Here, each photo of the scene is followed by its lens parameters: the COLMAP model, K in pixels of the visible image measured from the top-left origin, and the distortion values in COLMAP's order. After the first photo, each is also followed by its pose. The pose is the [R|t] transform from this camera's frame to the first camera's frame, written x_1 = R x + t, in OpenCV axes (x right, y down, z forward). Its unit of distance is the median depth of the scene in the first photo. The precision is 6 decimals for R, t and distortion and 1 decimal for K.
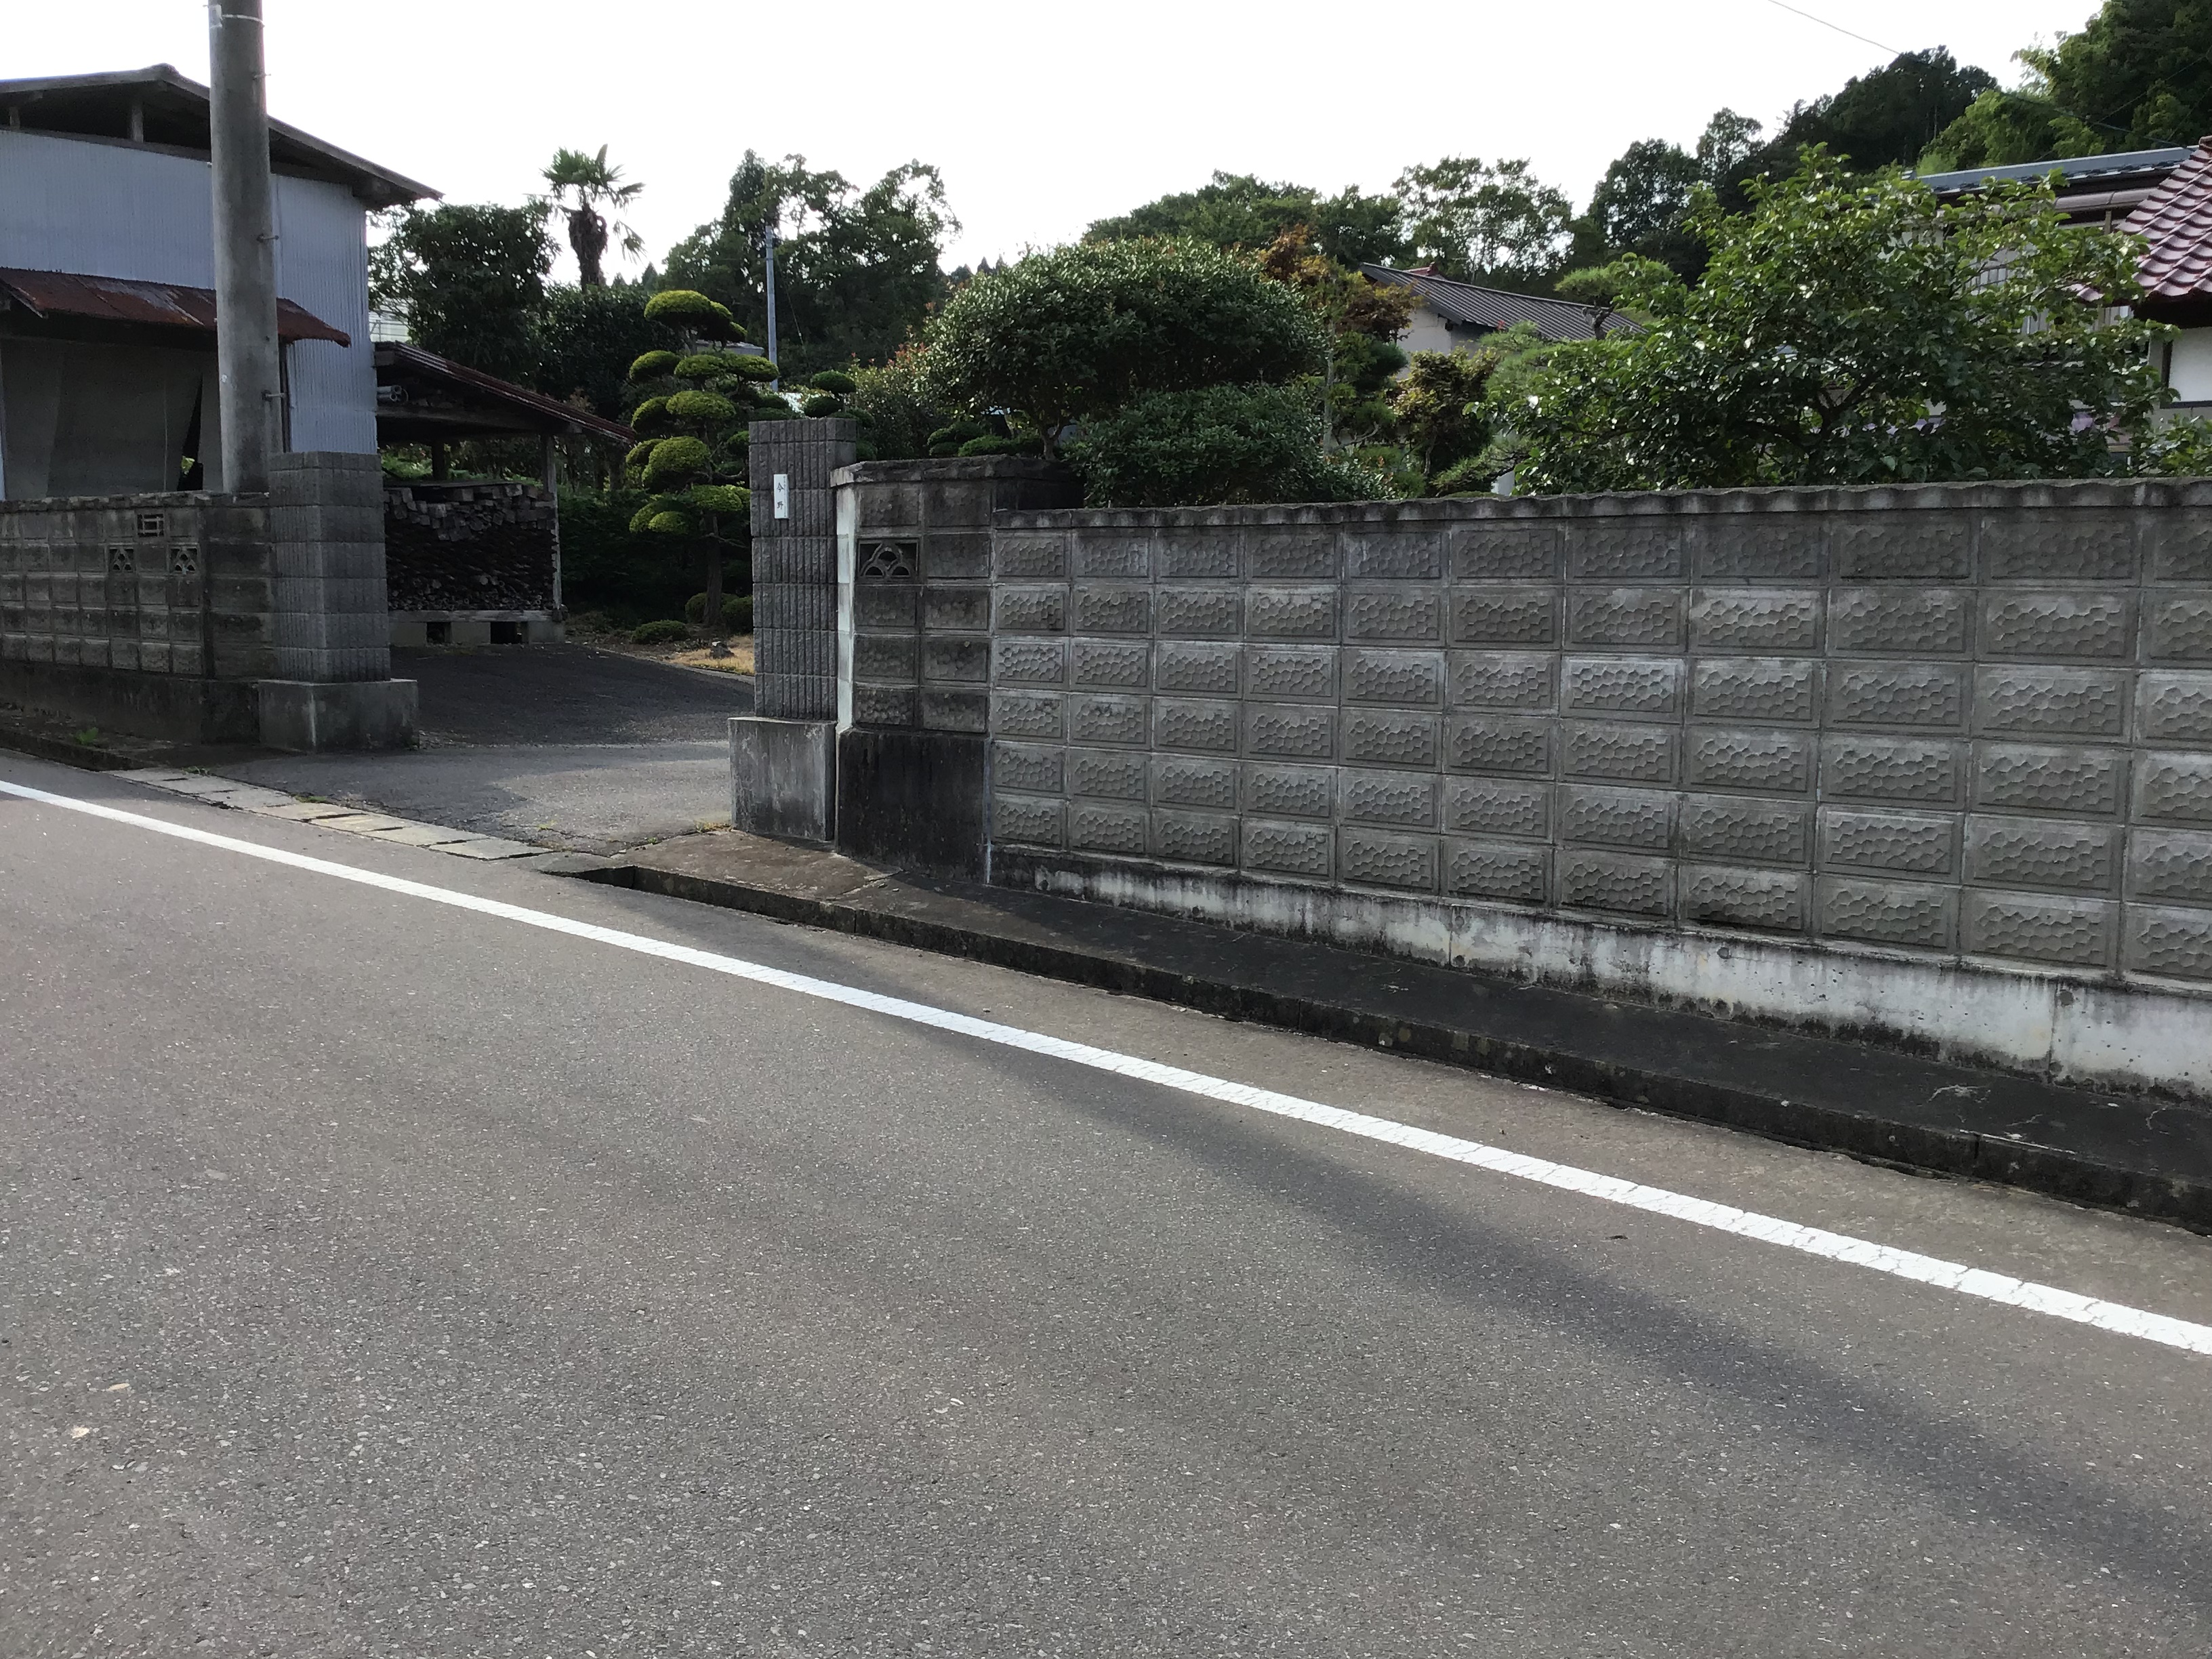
lens RADIAL K [[2071.4, 0, 1096.5], [0, 2071.4, 836.9], [0, 0, 1]] dist [0.114103, -0.219240]
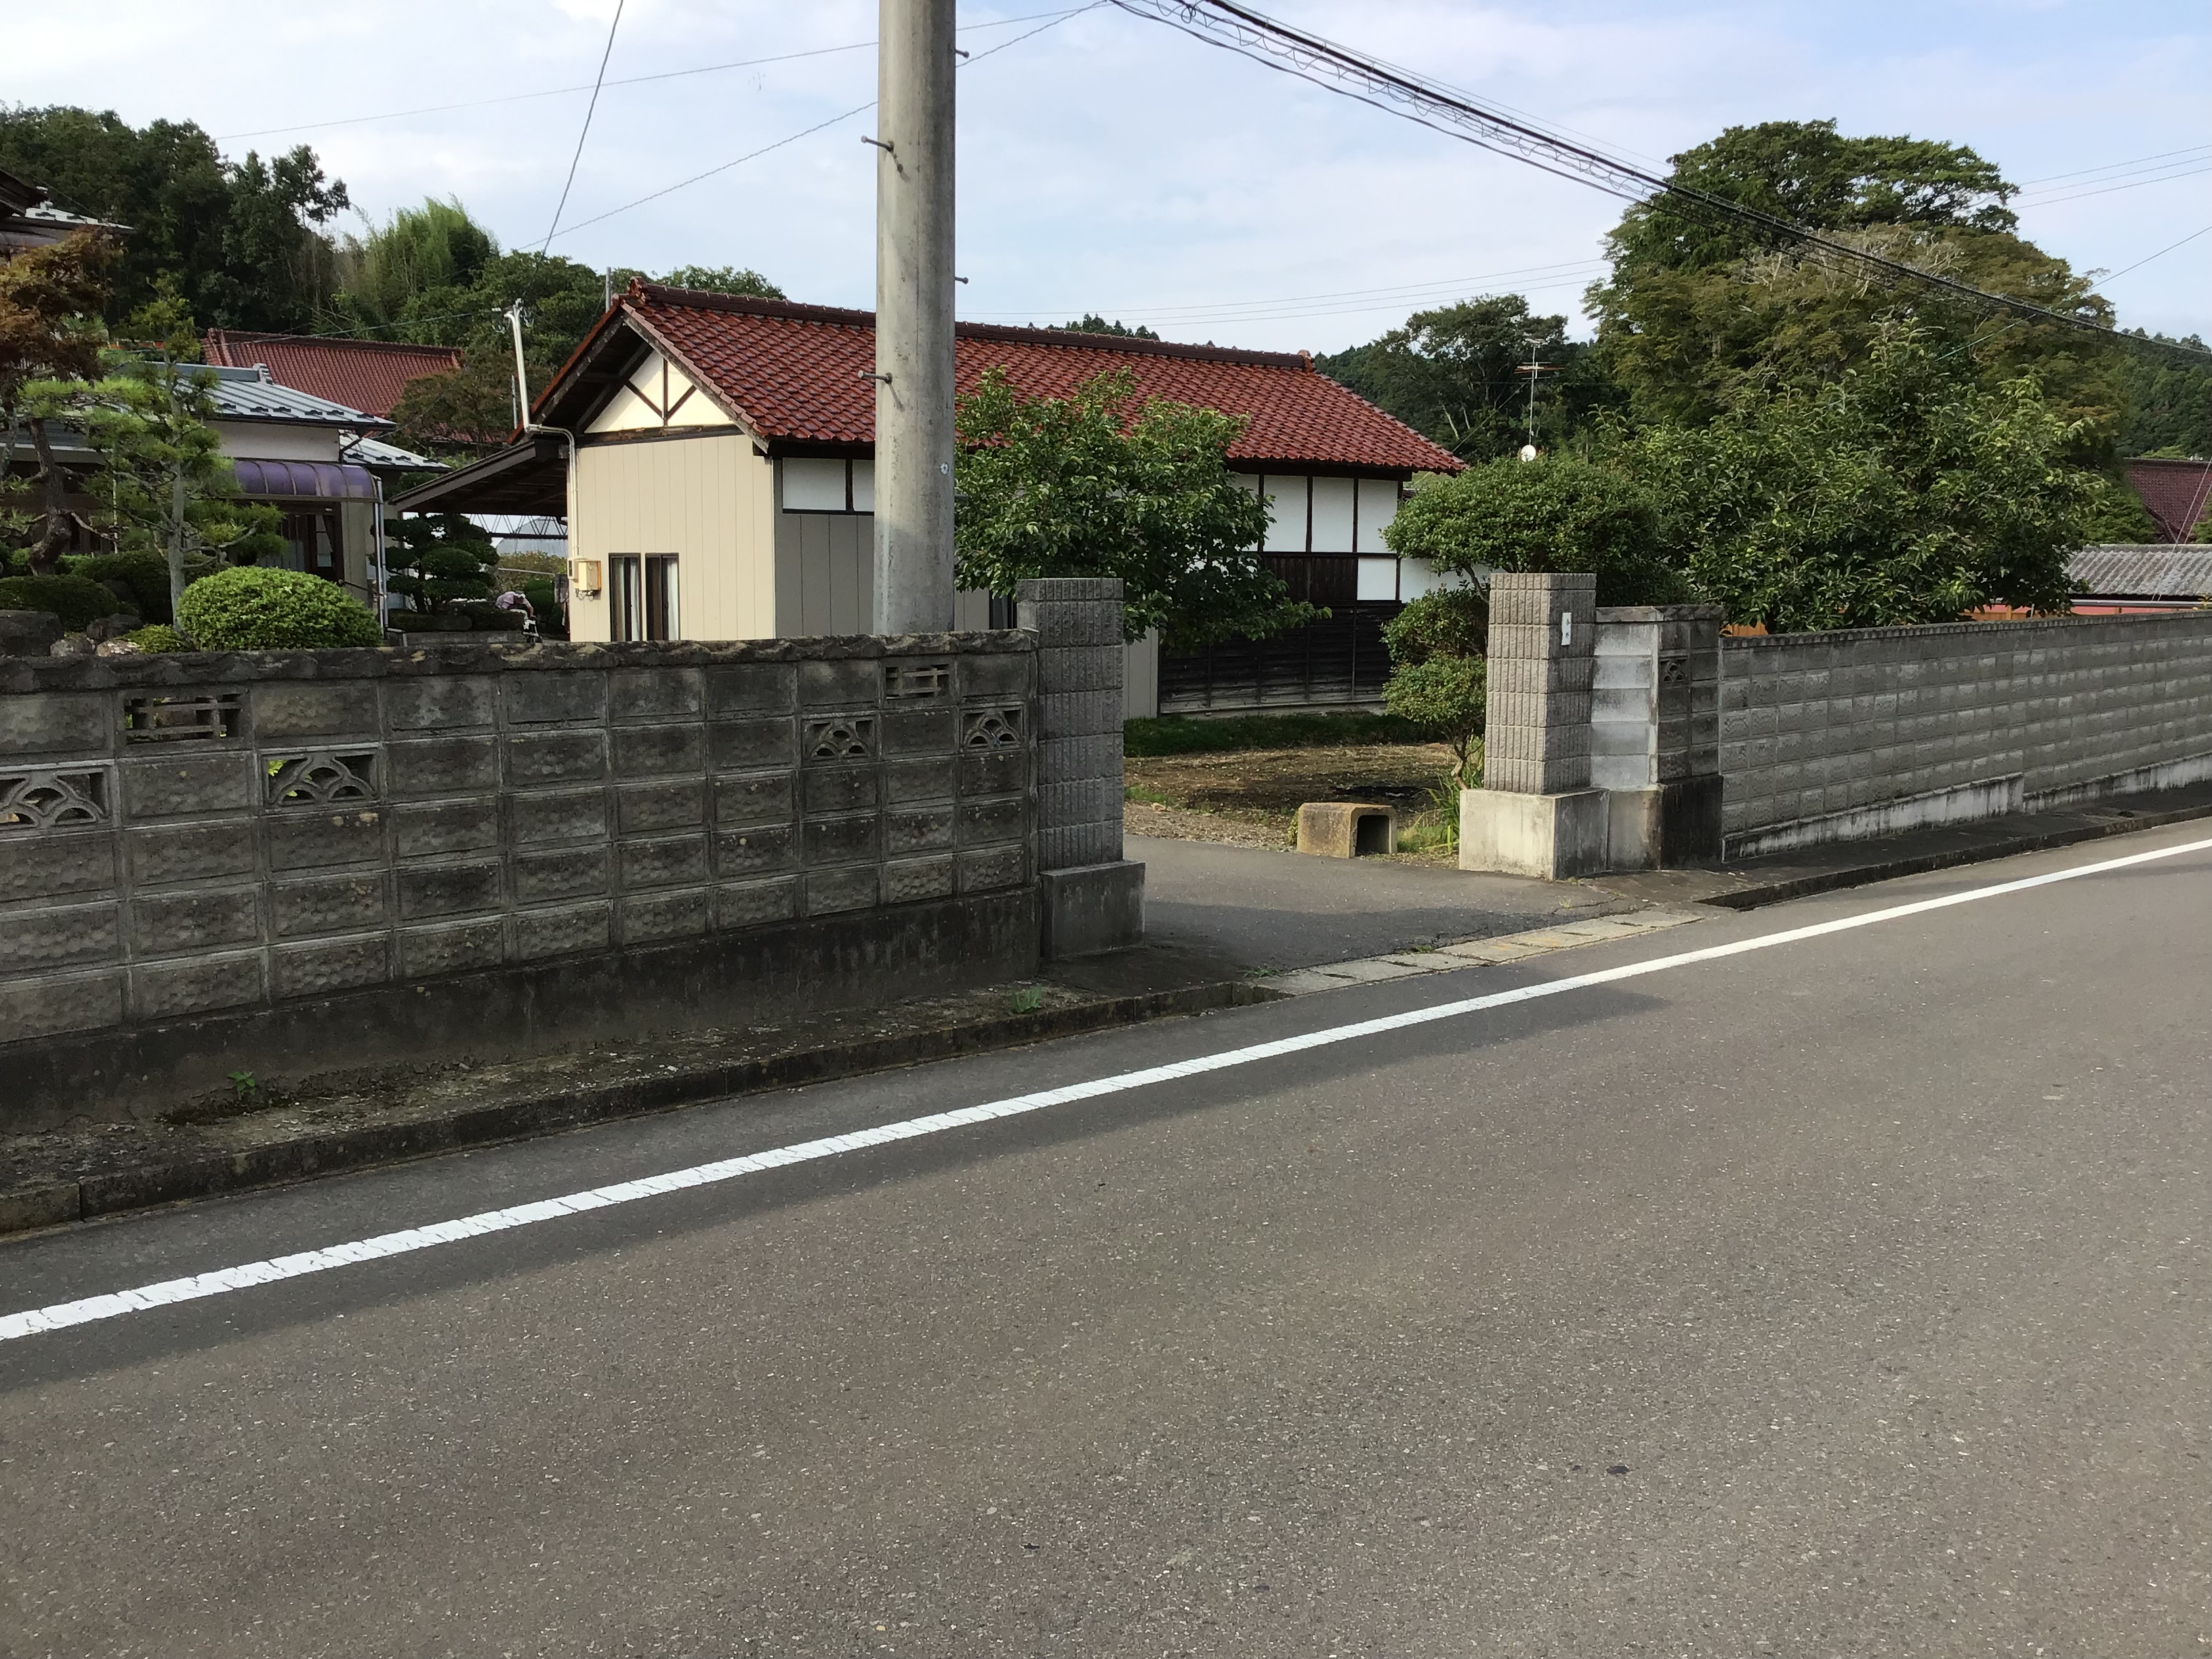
lens RADIAL K [[2021.1, 0, 1073.0], [0, 2021.1, 827.4], [0, 0, 1]] dist [0.114298, -0.205596]
pose [[0.039153, -0.129715, 0.990778, -1.074068], [0.126818, 0.984165, 0.123837, -0.173636], [-0.991153, 0.120800, 0.054983, 0.907844]]
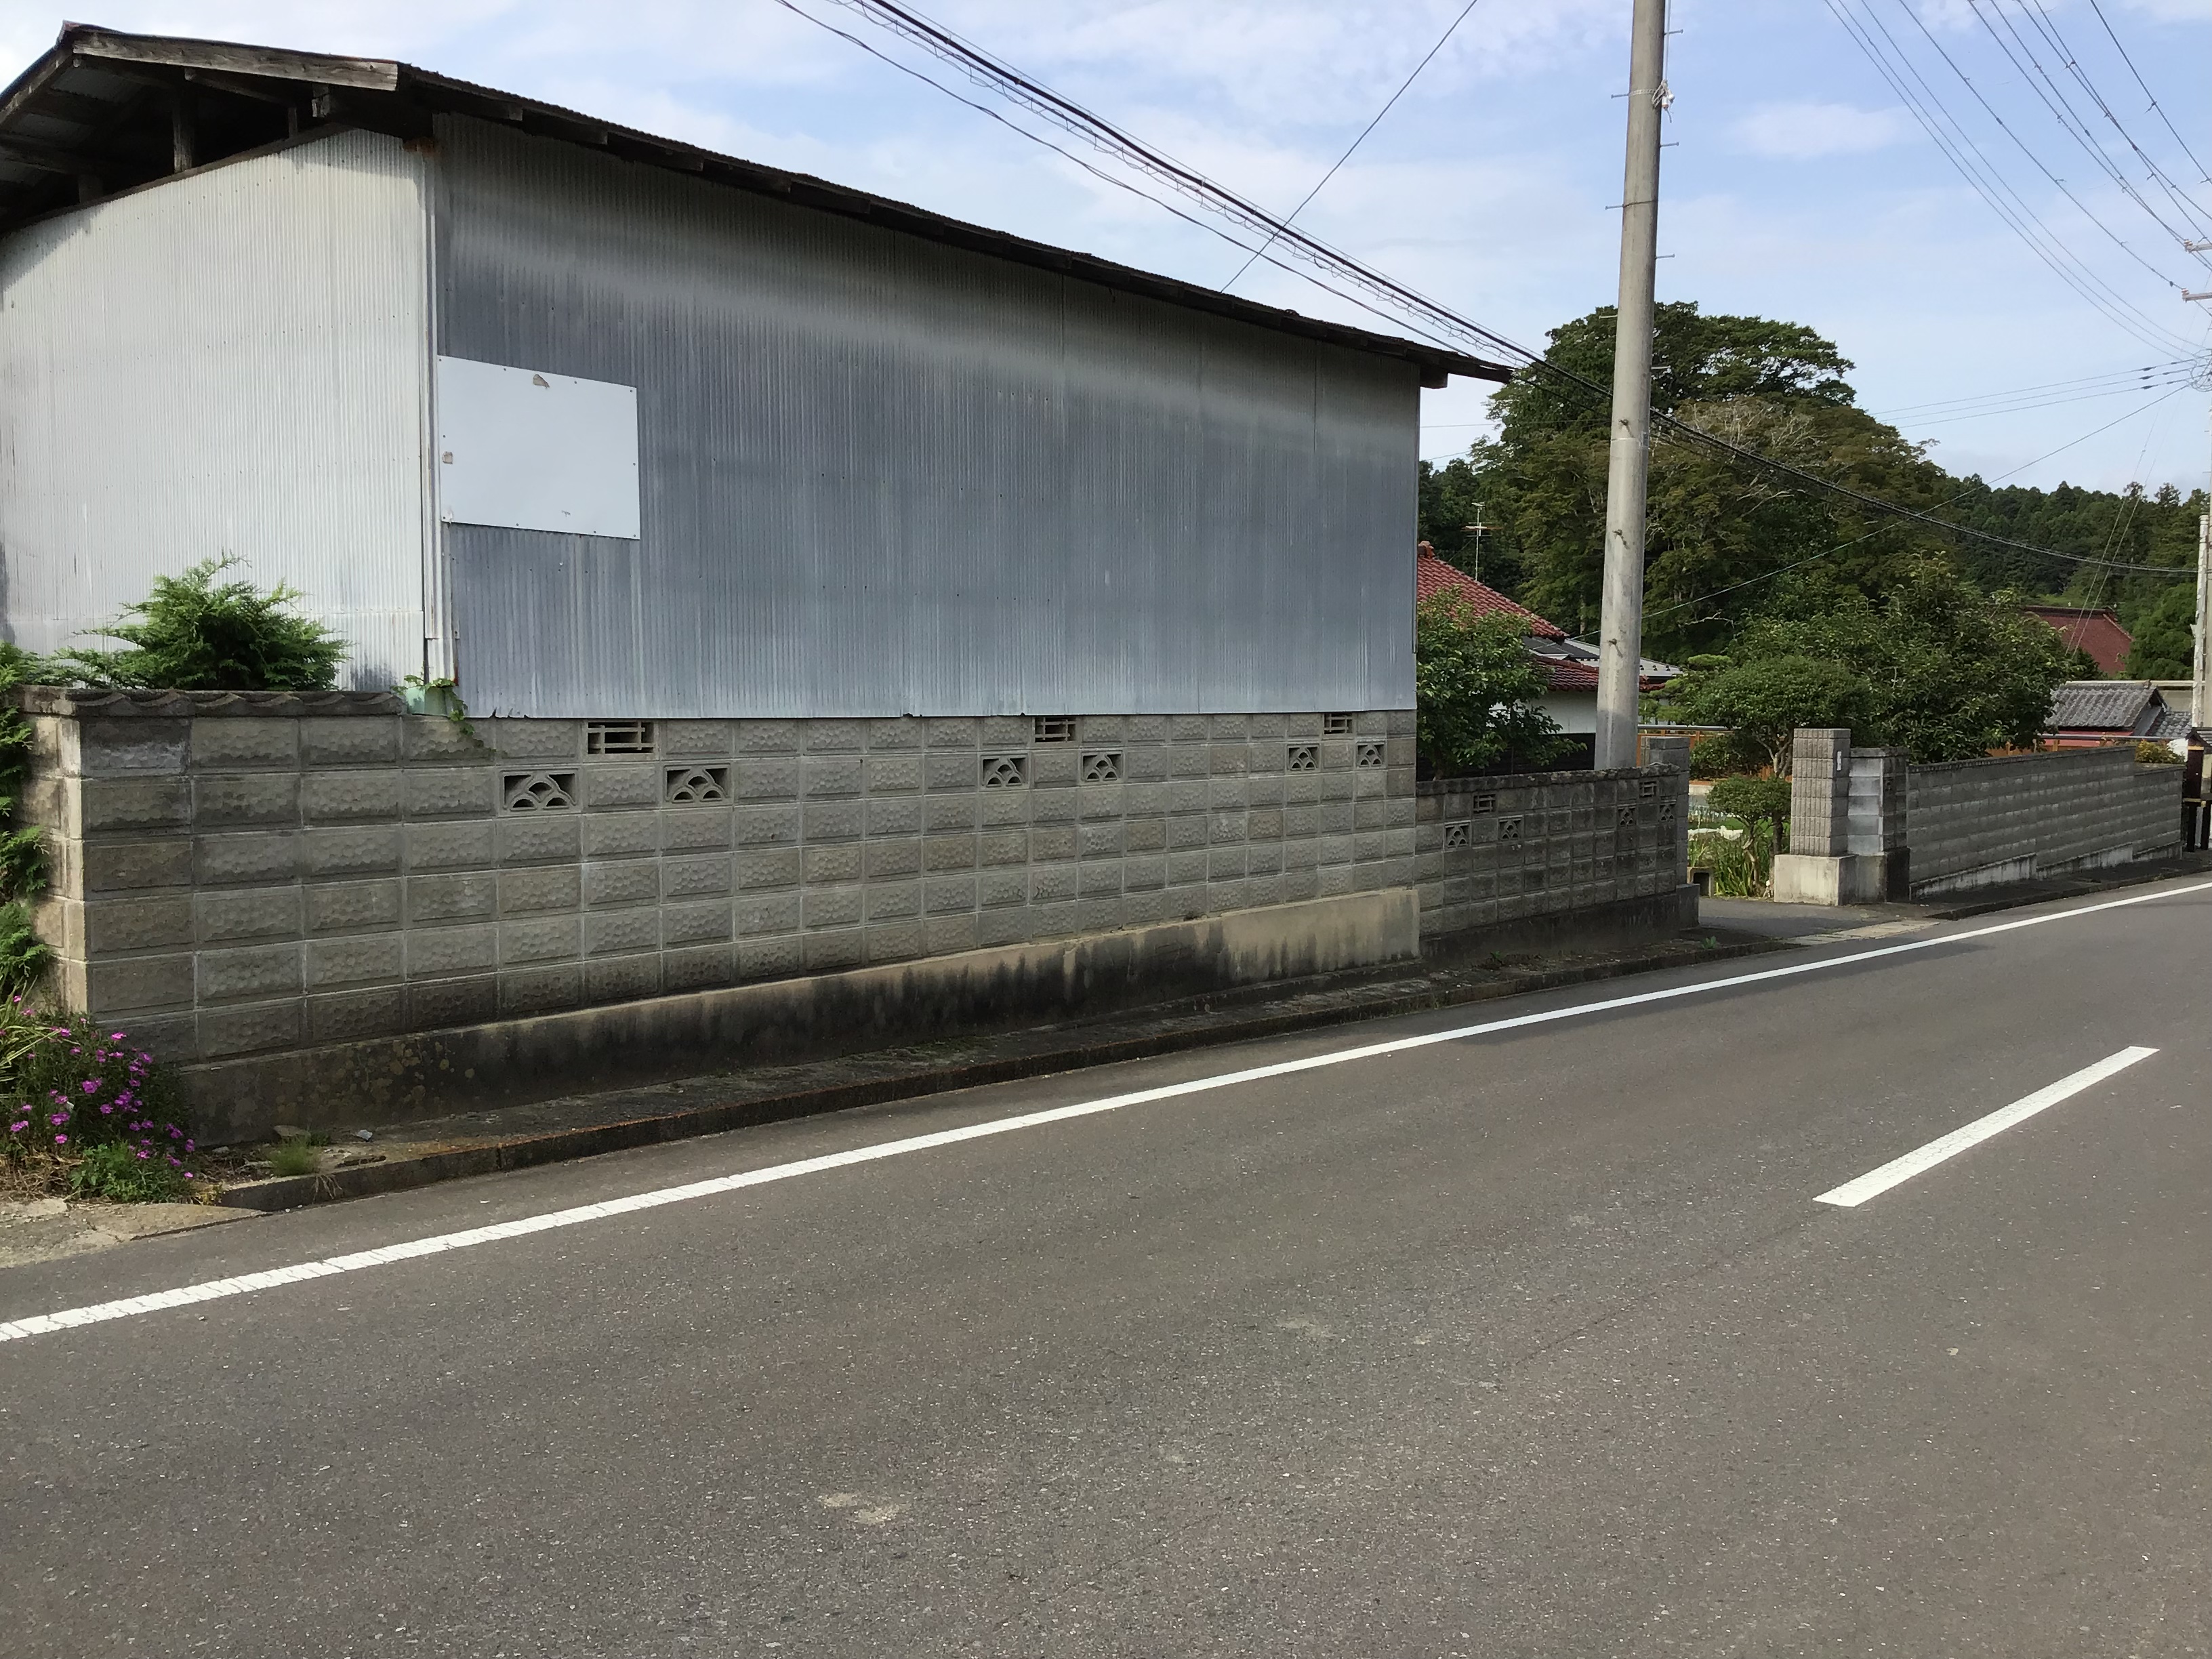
lens RADIAL K [[2071.4, 0, 1096.5], [0, 2071.4, 836.9], [0, 0, 1]] dist [0.114103, -0.219240]
pose [[-0.063647, -0.075075, 0.995145, -1.760221], [0.122486, 0.989040, 0.082448, -0.270243], [-0.990427, 0.127139, -0.053754, 1.413161]]
